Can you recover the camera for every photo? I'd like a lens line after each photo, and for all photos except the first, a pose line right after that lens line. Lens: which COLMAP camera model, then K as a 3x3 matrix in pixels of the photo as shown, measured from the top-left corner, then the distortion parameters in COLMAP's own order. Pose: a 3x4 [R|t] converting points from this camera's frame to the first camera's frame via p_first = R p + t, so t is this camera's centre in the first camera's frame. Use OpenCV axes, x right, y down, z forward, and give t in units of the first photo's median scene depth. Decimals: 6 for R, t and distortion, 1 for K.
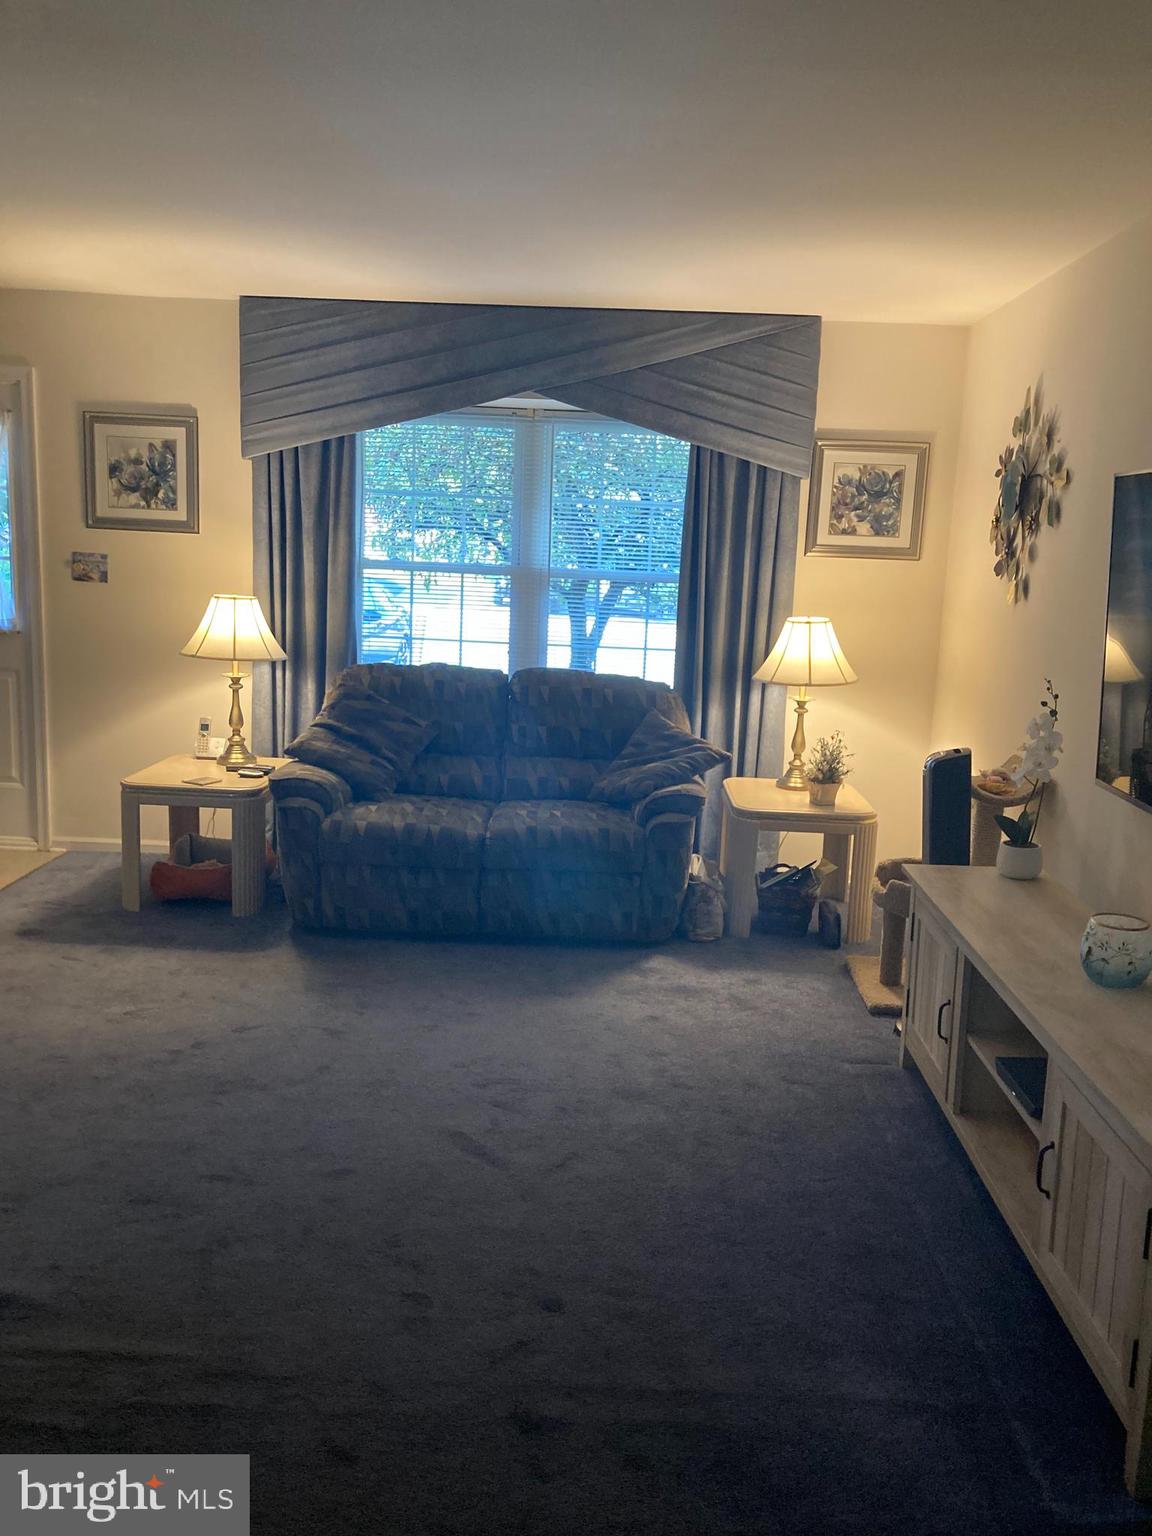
lens RADIAL K [[1235.9, 0, 580.8], [0, 1235.9, 762.3], [0, 0, 1]] dist [-0.010927, -0.003343]
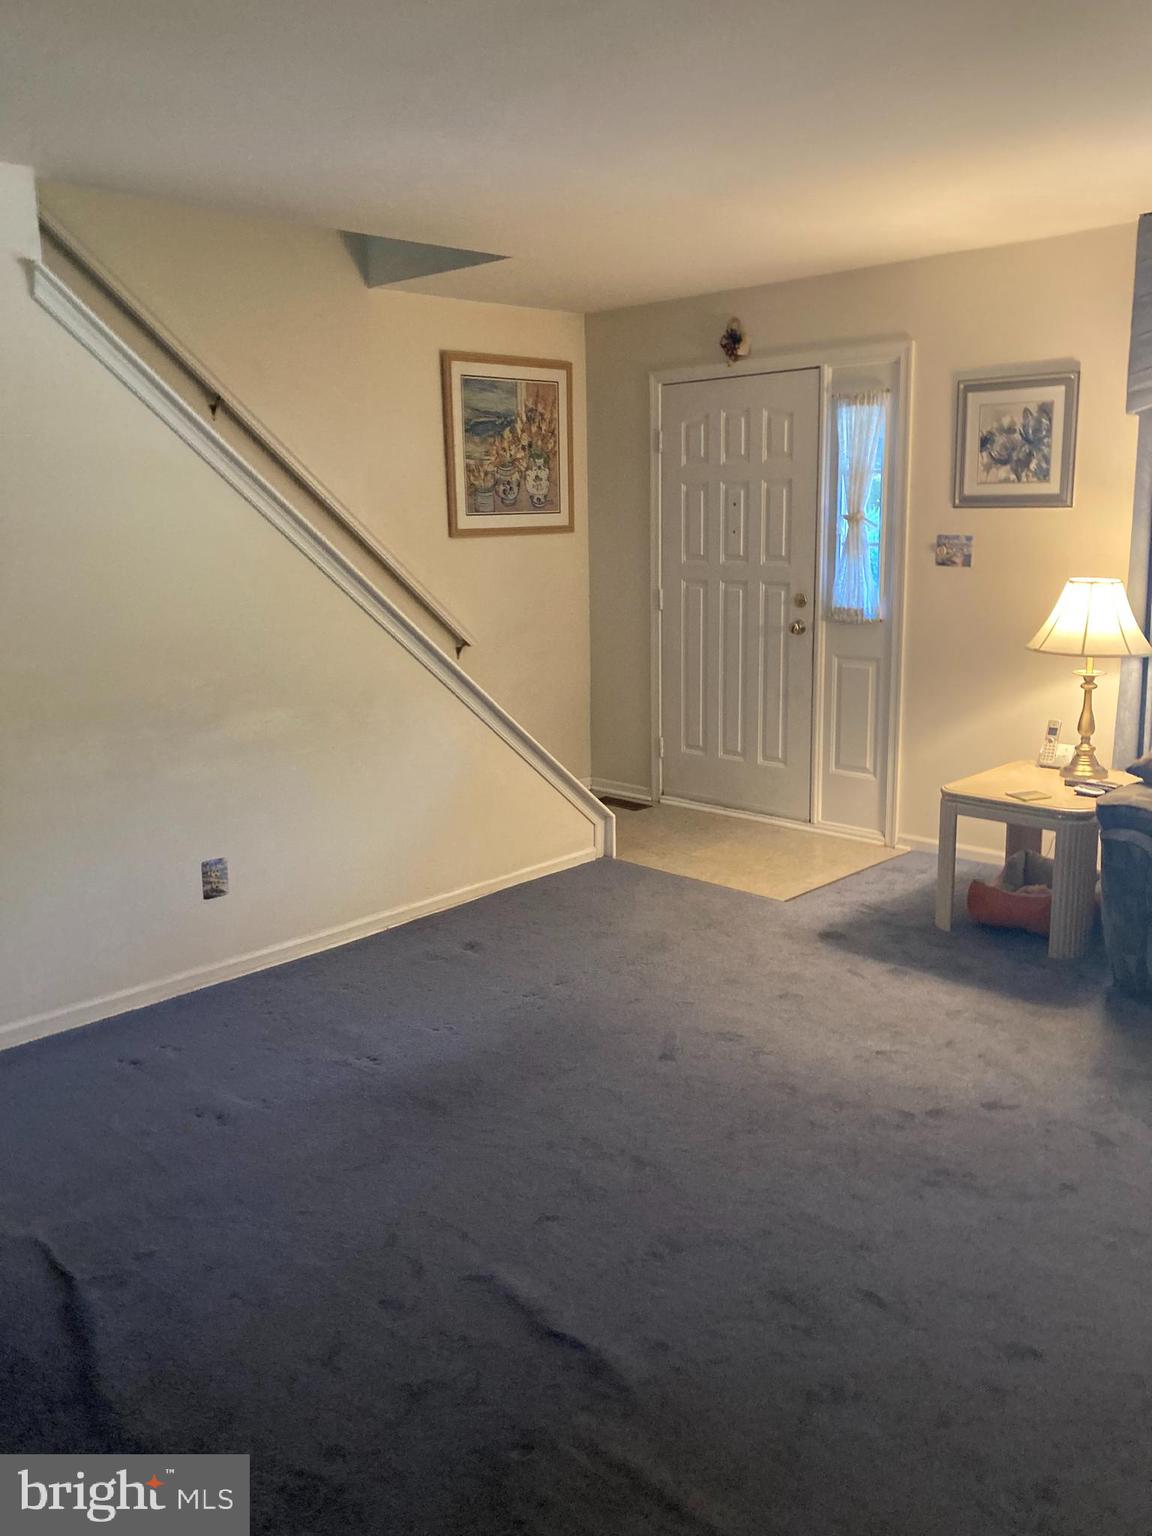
lens RADIAL K [[1235.9, 0, 573.8], [0, 1235.9, 775.2], [0, 0, 1]] dist [-0.010927, -0.003343]
pose [[0.724120, 0.086247, -0.684260, 0.049653], [-0.067185, 0.996252, 0.054473, -0.022744], [0.686394, 0.006527, 0.727201, 0.139091]]
